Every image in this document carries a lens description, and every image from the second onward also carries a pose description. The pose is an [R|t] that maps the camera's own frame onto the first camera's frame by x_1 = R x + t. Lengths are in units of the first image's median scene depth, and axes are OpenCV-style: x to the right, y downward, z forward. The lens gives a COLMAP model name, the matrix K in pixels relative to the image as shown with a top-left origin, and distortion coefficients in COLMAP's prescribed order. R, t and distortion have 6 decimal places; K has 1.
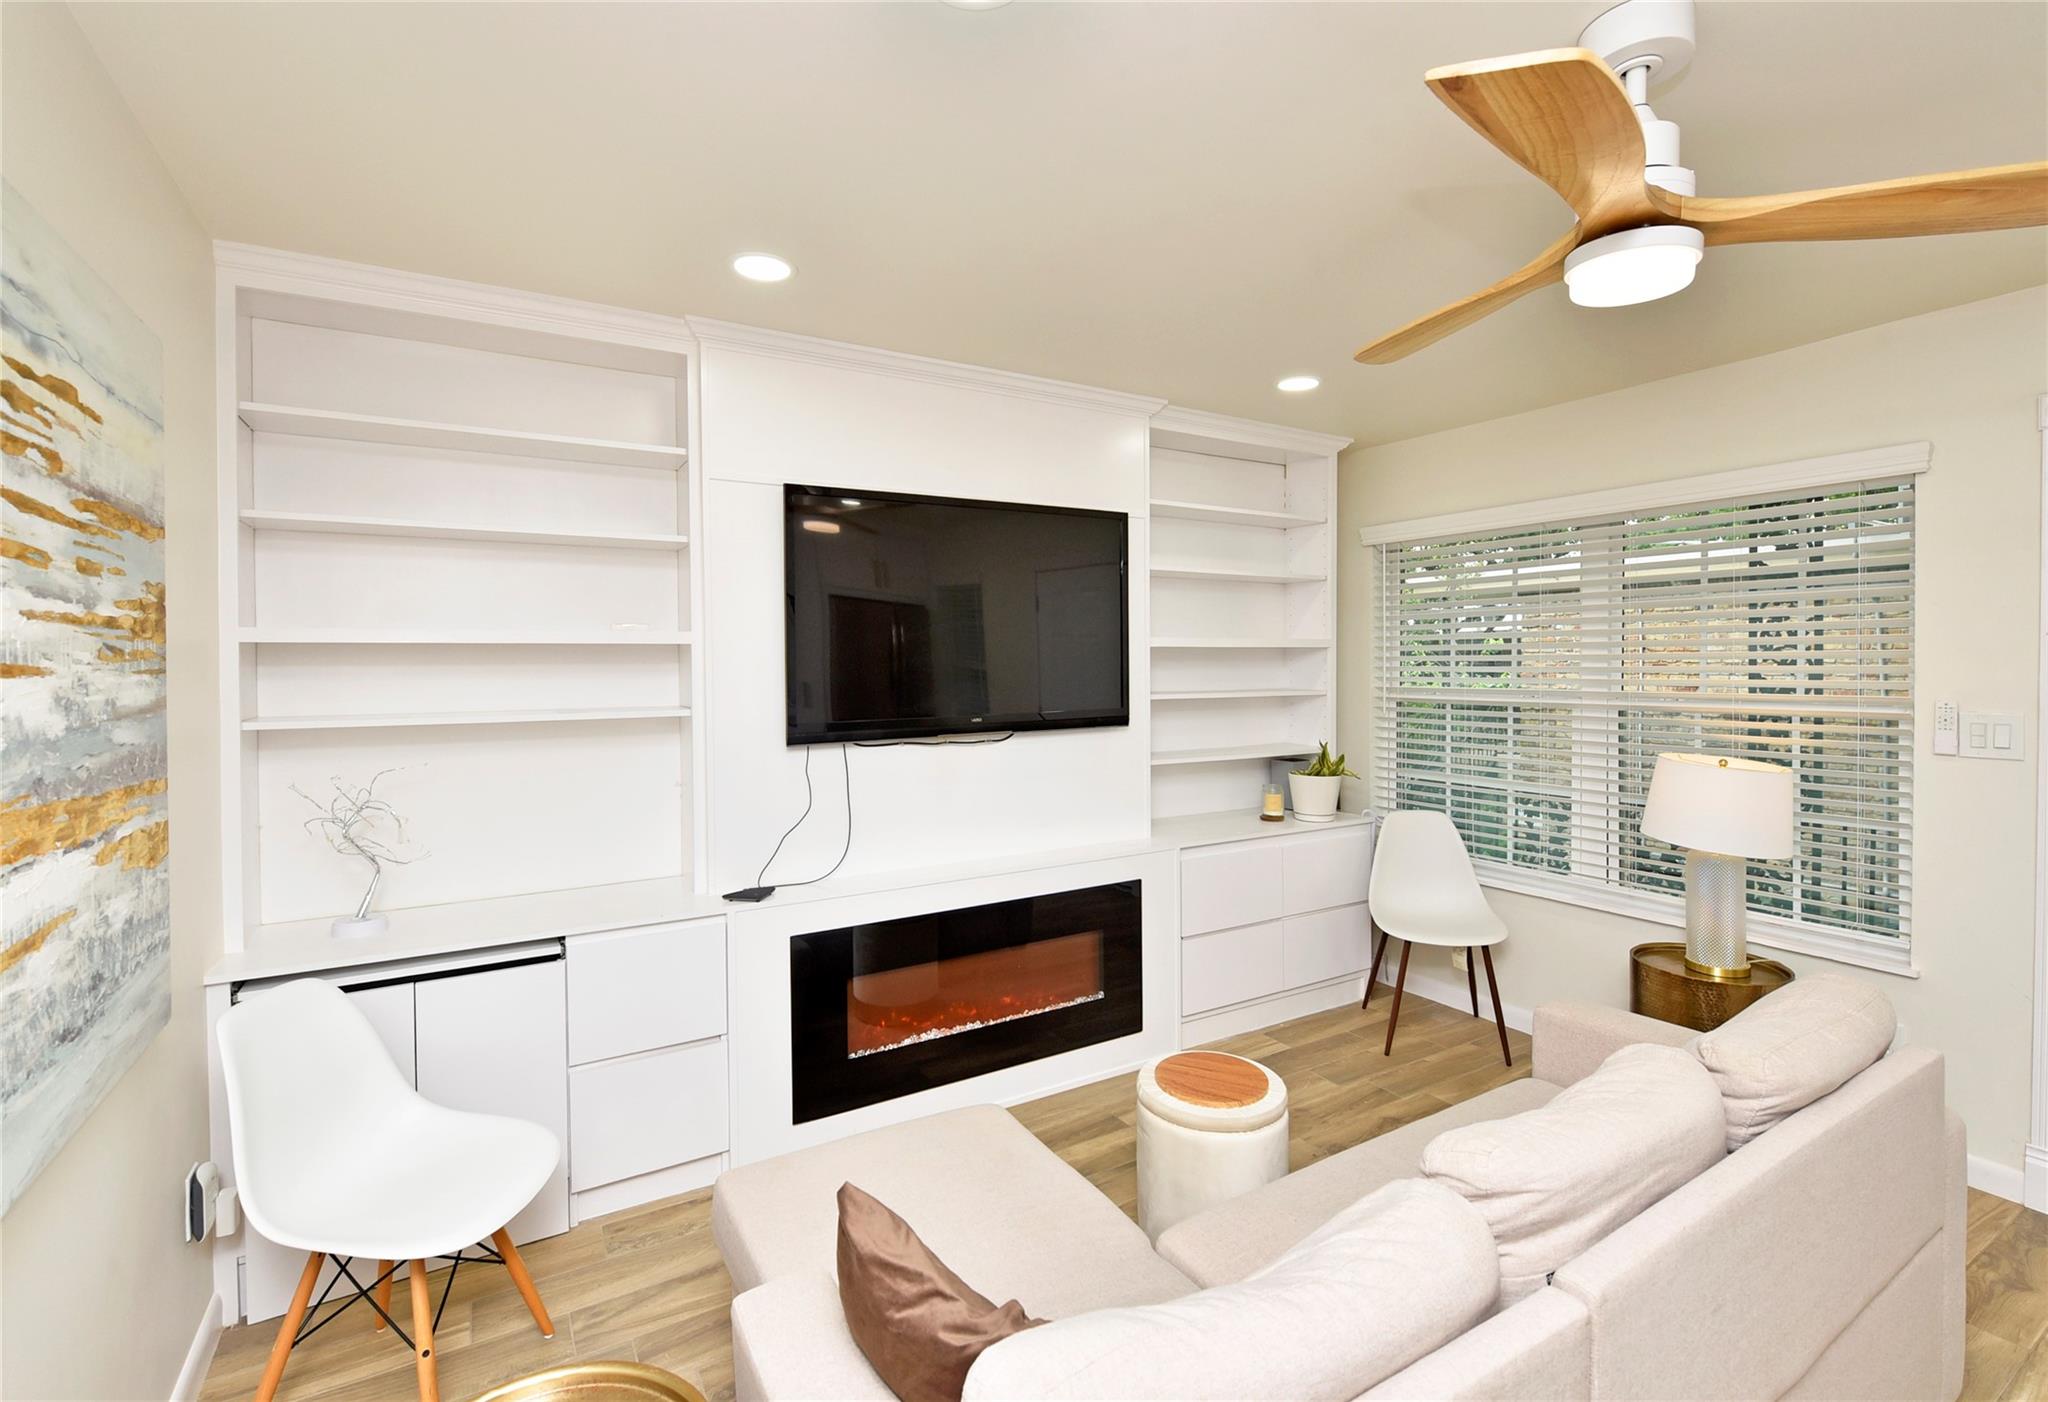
lens RADIAL K [[912.2, 0, 1018.2], [0, 912.2, 666.9], [0, 0, 1]] dist [0.003102, -0.000618]
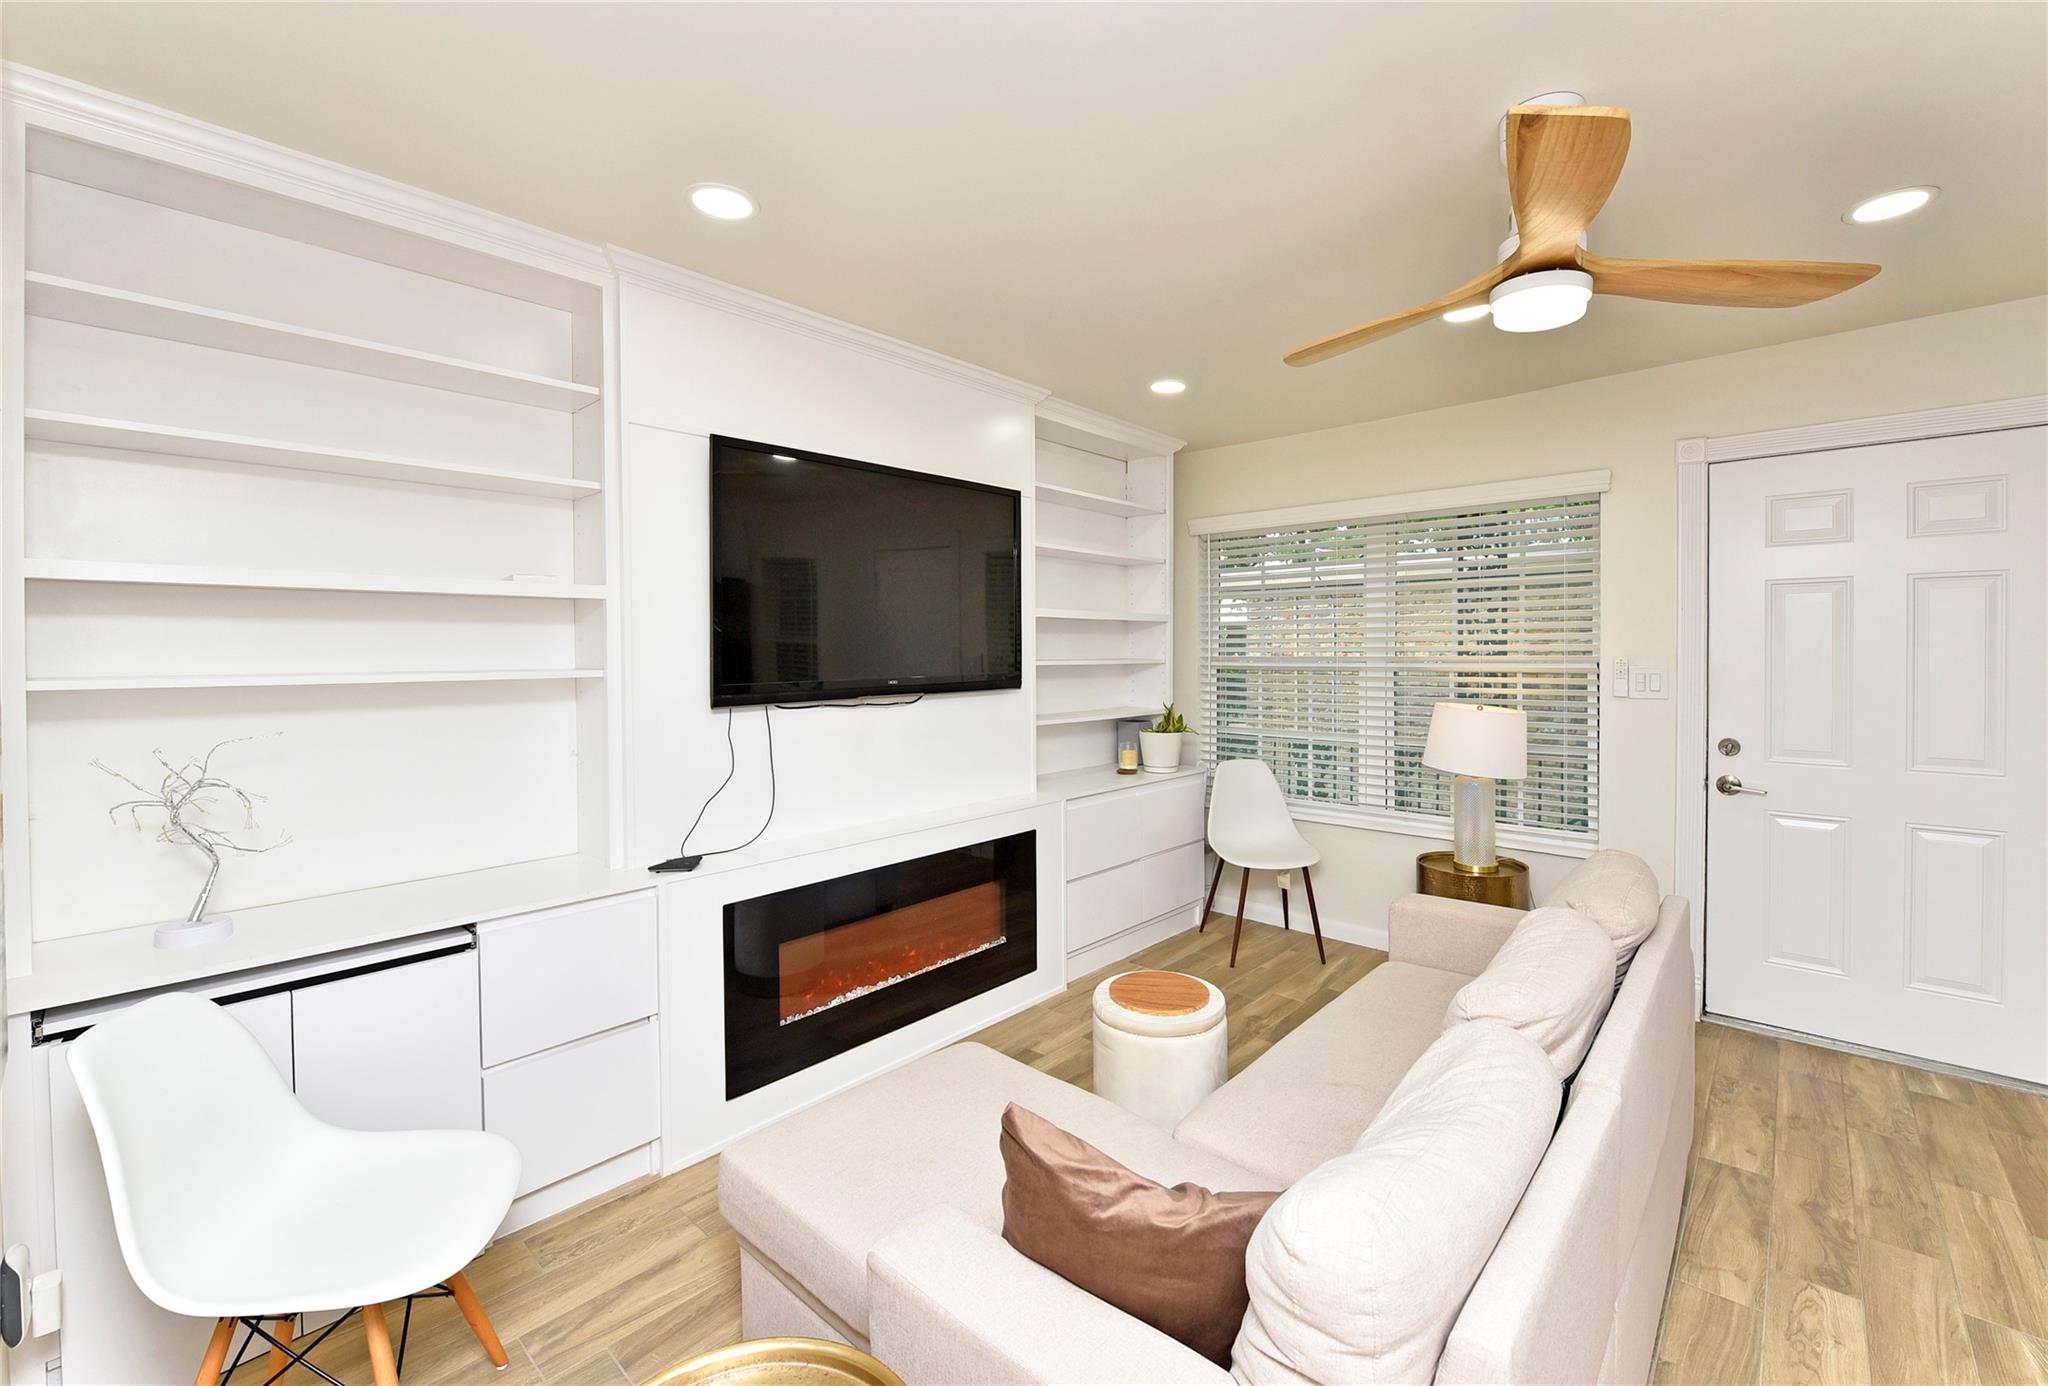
lens RADIAL K [[848.8, 0, 1032.9], [0, 848.8, 653.9], [0, 0, 1]] dist [-0.000891, -0.006848]
pose [[0.952389, 0.000666, 0.304885, -0.193461], [0.001266, 0.999980, -0.006139, 0.033889], [-0.304883, 0.006232, 0.952369, 0.045392]]
